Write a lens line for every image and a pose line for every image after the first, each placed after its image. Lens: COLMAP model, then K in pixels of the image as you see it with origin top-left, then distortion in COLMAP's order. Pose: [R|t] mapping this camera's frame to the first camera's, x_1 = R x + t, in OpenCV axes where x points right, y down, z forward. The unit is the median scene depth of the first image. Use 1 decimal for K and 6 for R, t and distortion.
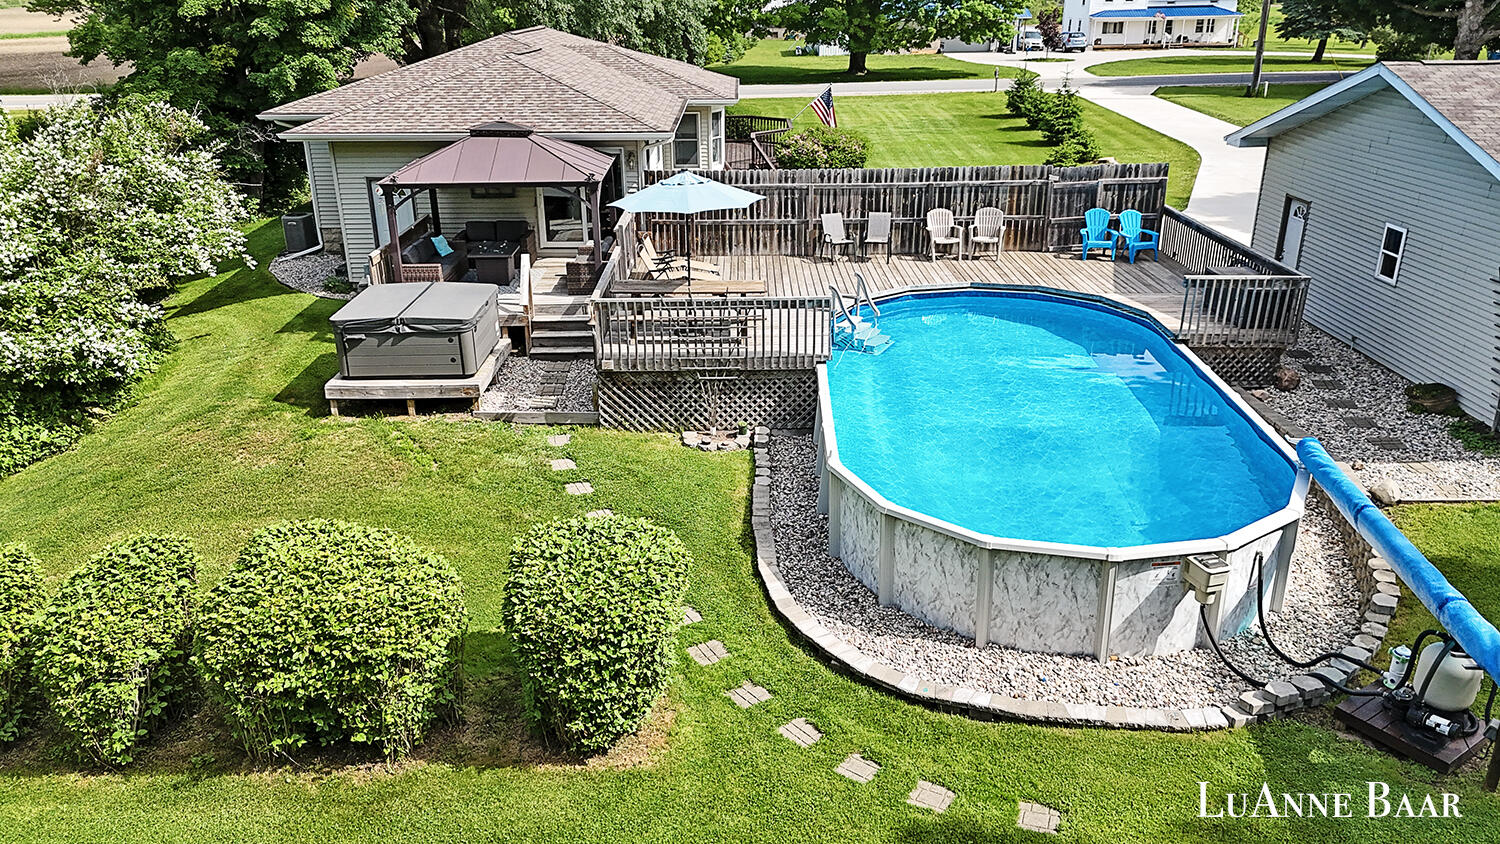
lens RADIAL K [[1108.5, 0, 748.3], [0, 1108.5, 427.0], [0, 0, 1]] dist [0.003209, -0.000925]
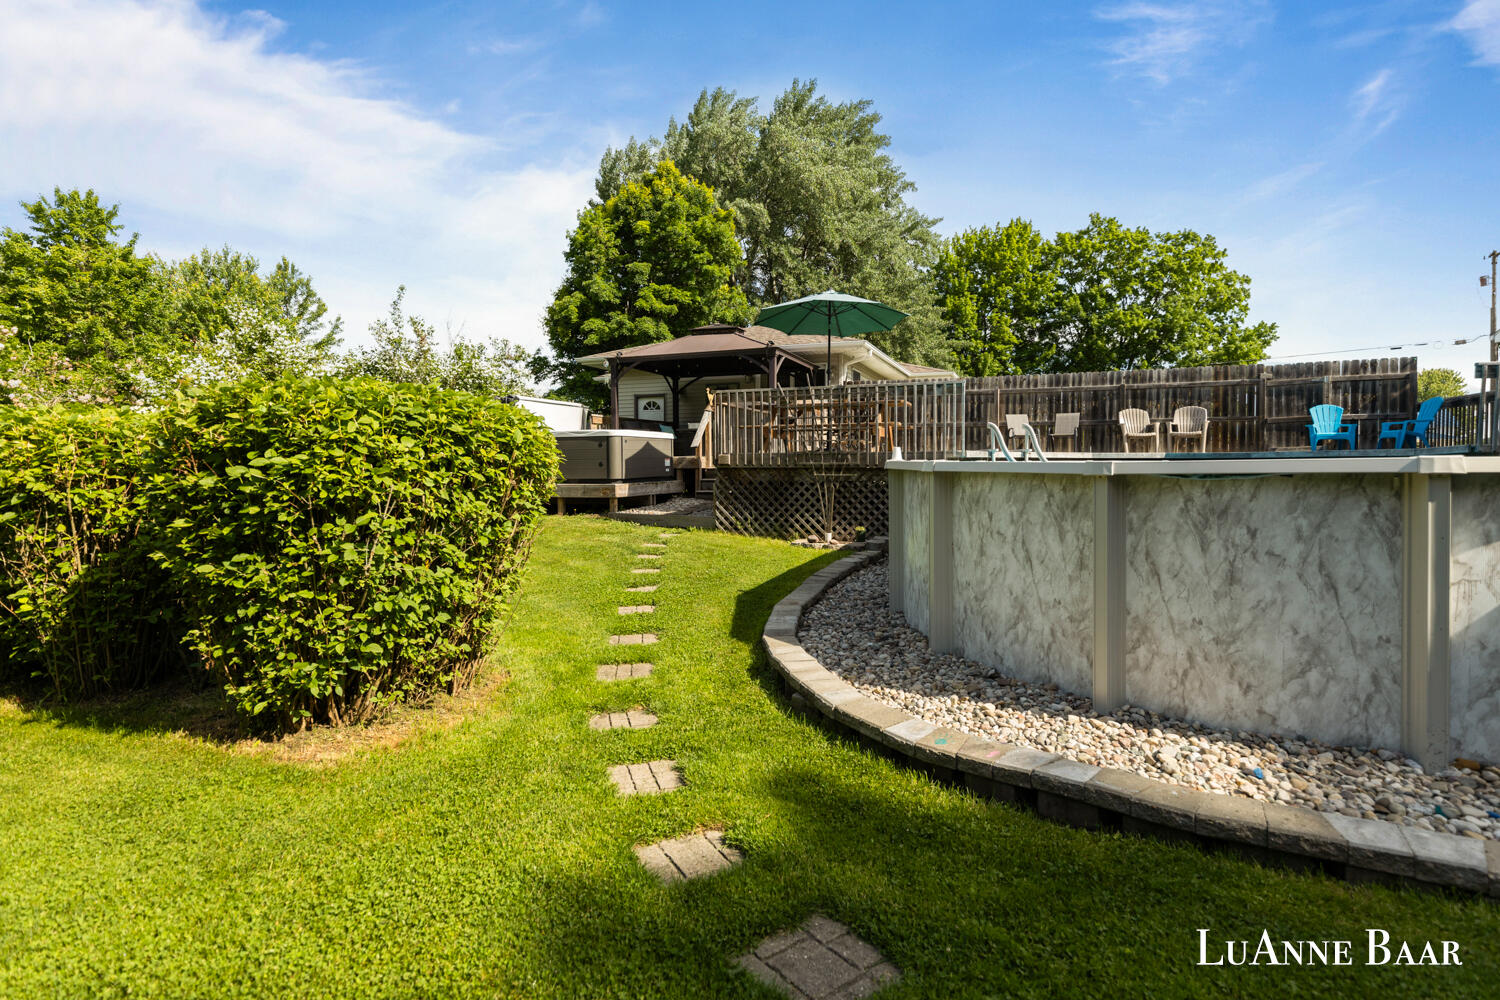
lens RADIAL K [[729.5, 0, 759.5], [0, 729.5, 489.1], [0, 0, 1]] dist [-0.005817, 0.003037]
pose [[0.932445, 0.013184, -0.361071, 0.128220], [-0.135710, 0.938944, -0.316177, 0.160555], [0.334857, 0.343818, 0.877303, 0.450221]]
